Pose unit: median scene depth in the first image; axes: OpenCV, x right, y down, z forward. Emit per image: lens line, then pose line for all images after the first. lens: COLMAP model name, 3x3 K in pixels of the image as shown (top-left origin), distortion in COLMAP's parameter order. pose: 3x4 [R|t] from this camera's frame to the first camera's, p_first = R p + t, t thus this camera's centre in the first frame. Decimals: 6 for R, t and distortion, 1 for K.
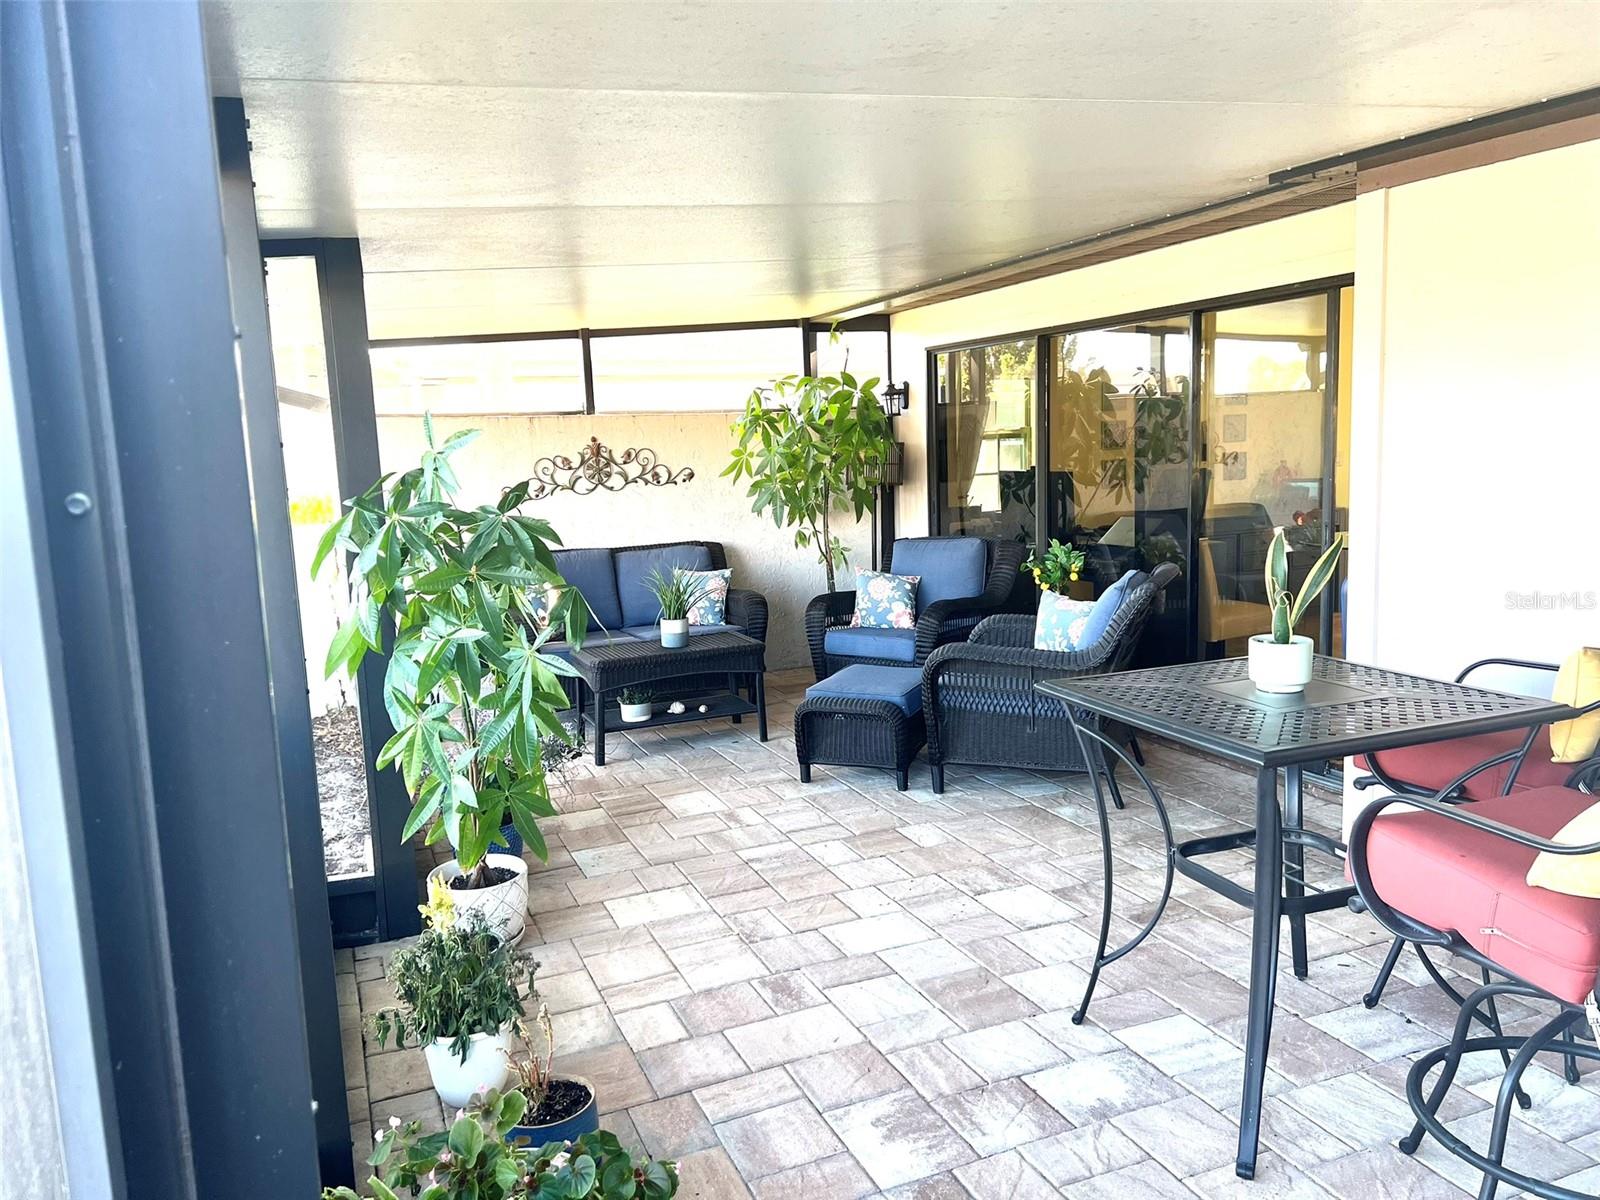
lens RADIAL K [[1206.2, 0, 791.8], [0, 1206.2, 610.5], [0, 0, 1]] dist [0.106731, -0.134146]
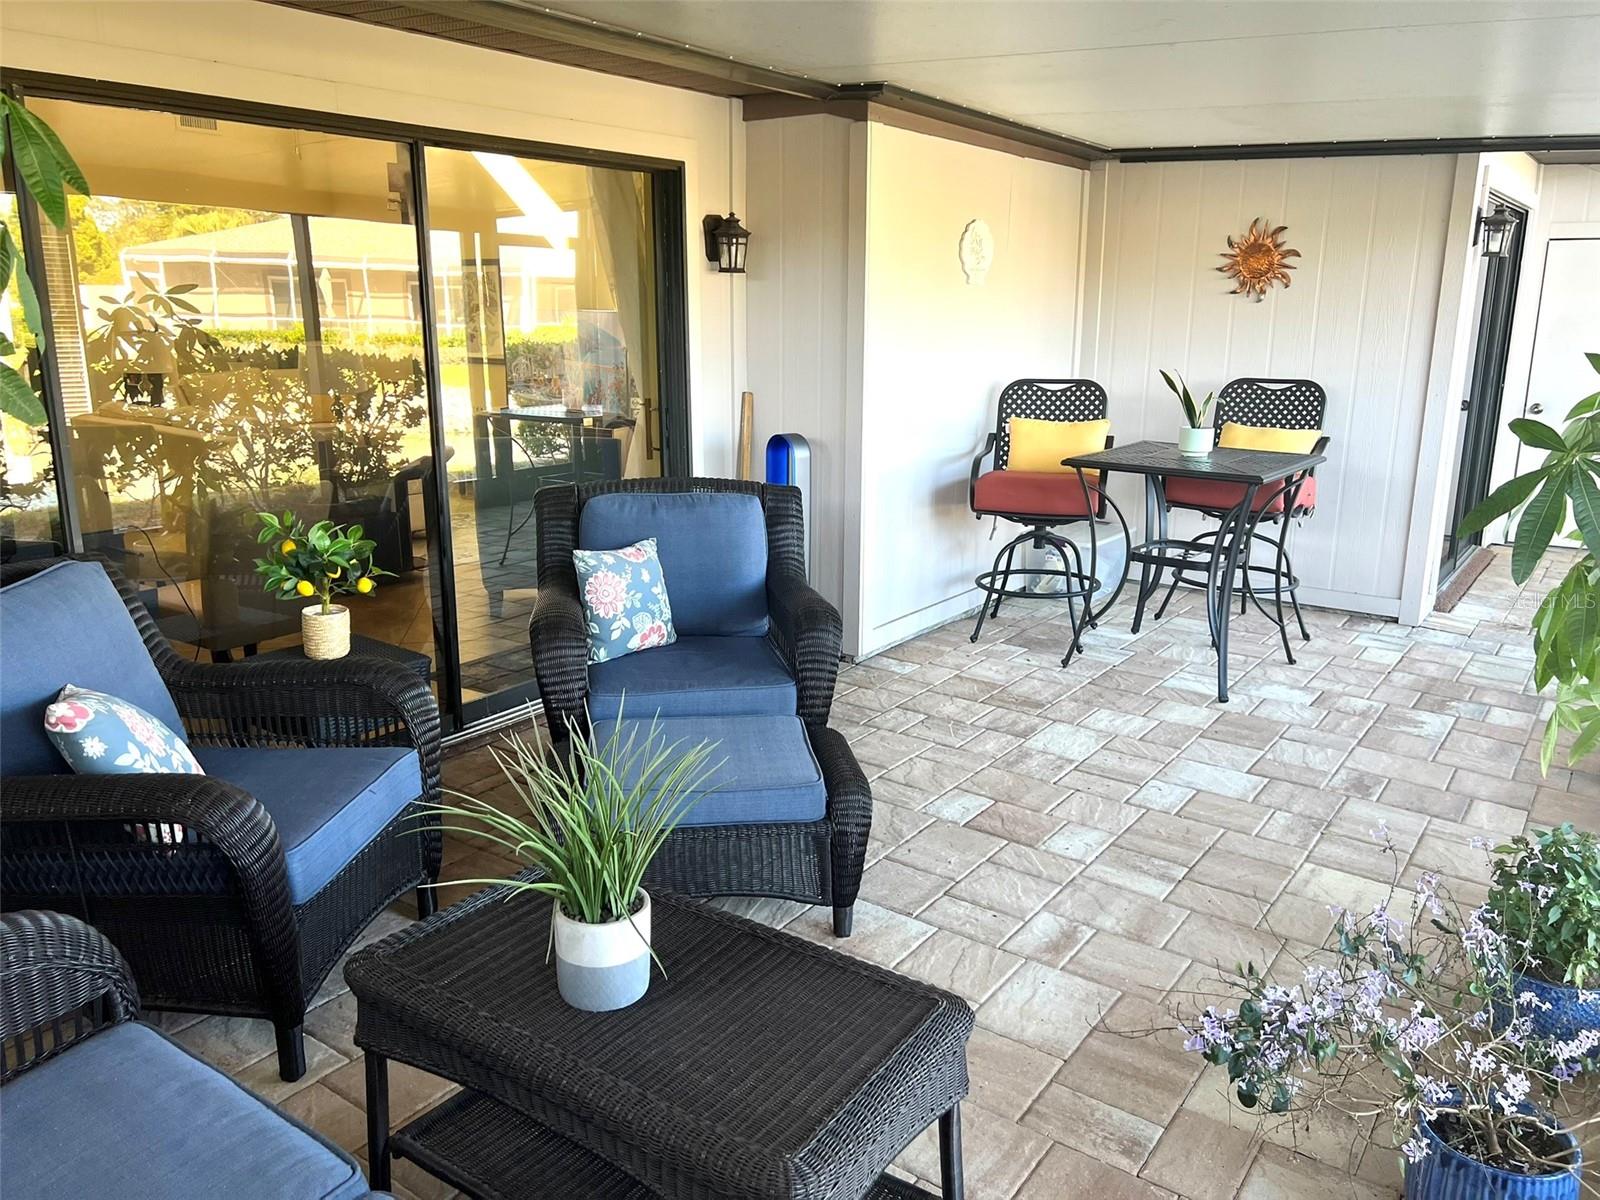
lens RADIAL K [[1247.1, 0, 800.0], [0, 1247.1, 600.0], [0, 0, 1]] dist [-0.005310, -0.001146]
pose [[-0.543861, -0.170201, 0.821734, -0.569711], [0.133330, 0.949252, 0.284857, -0.225049], [-0.828516, 0.264484, -0.493568, 1.719313]]
